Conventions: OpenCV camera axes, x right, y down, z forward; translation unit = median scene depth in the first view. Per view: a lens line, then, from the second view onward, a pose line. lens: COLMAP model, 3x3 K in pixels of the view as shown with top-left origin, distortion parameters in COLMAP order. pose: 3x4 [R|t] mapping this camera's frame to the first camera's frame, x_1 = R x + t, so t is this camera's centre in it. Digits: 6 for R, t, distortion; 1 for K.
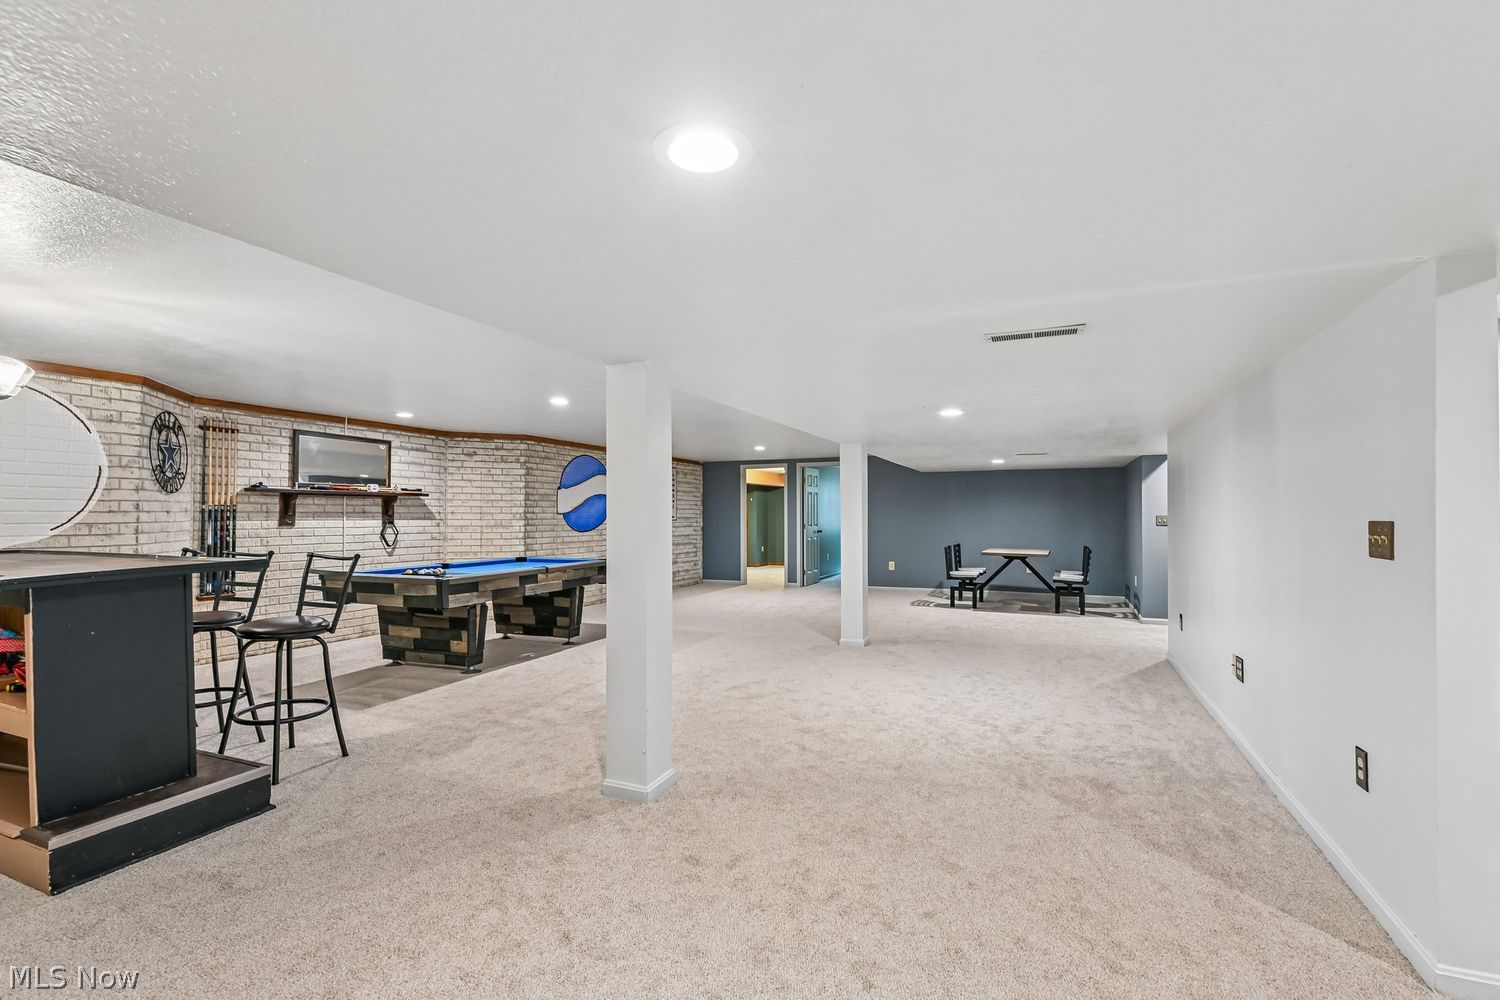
lens RADIAL K [[672.3, 0, 754.8], [0, 672.3, 508.7], [0, 0, 1]] dist [-0.001377, -0.001007]
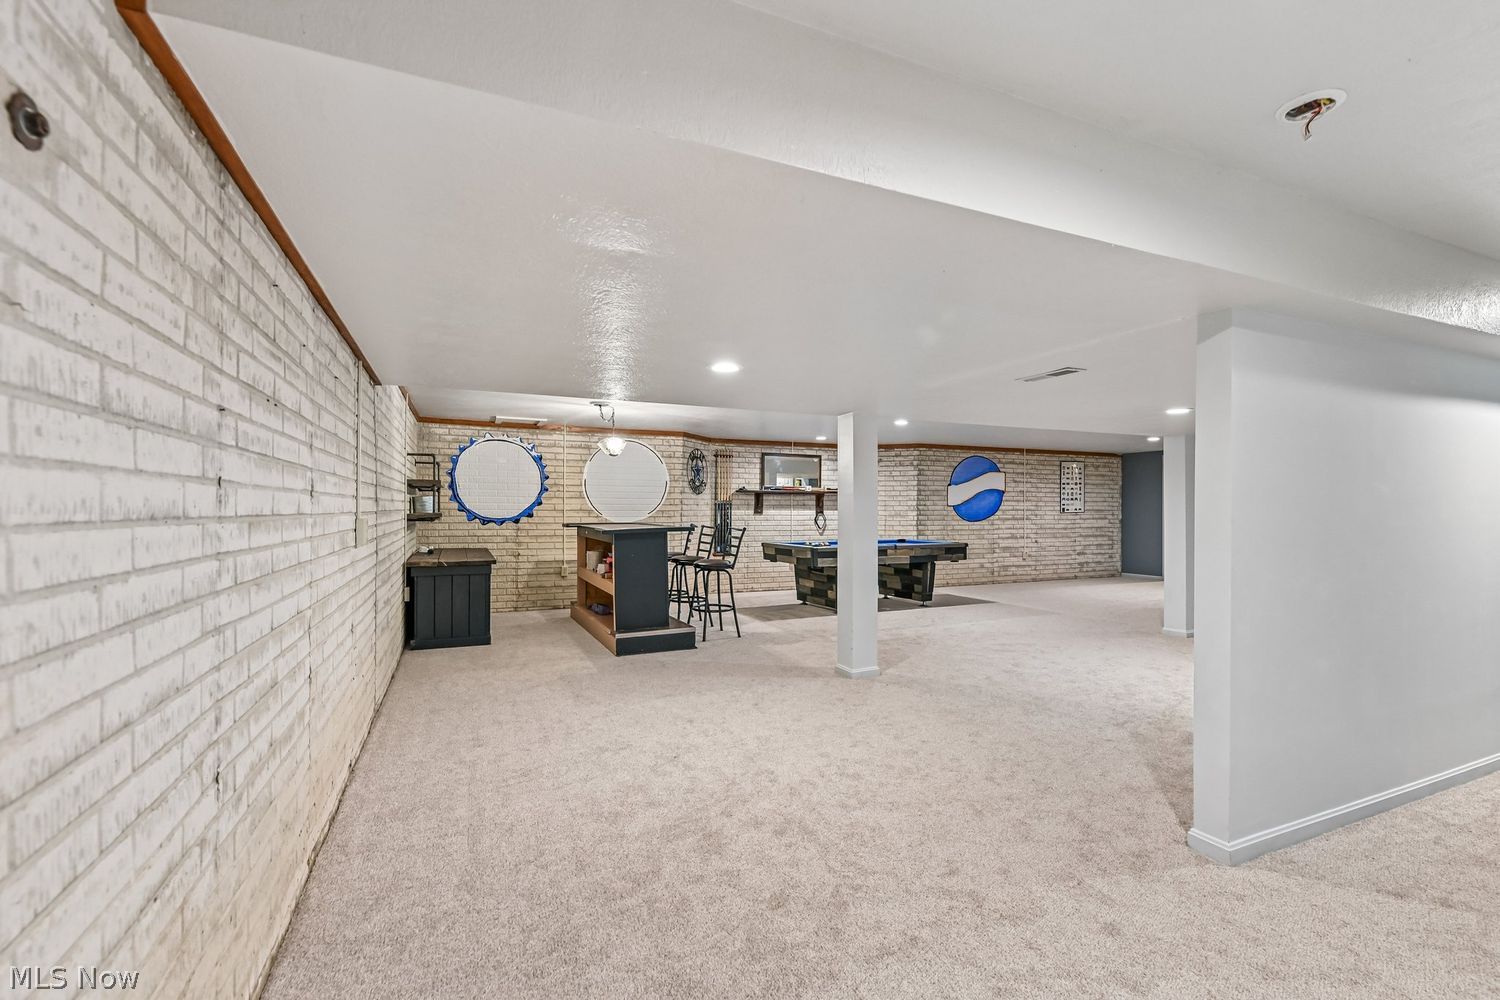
lens RADIAL K [[672.3, 0, 748.3], [0, 672.3, 502.4], [0, 0, 1]] dist [-0.001377, -0.001007]
pose [[0.732287, -0.004542, -0.680981, 0.375337], [0.004819, 0.999987, -0.001487, 0.001629], [0.680979, -0.002193, 0.732300, -0.185501]]
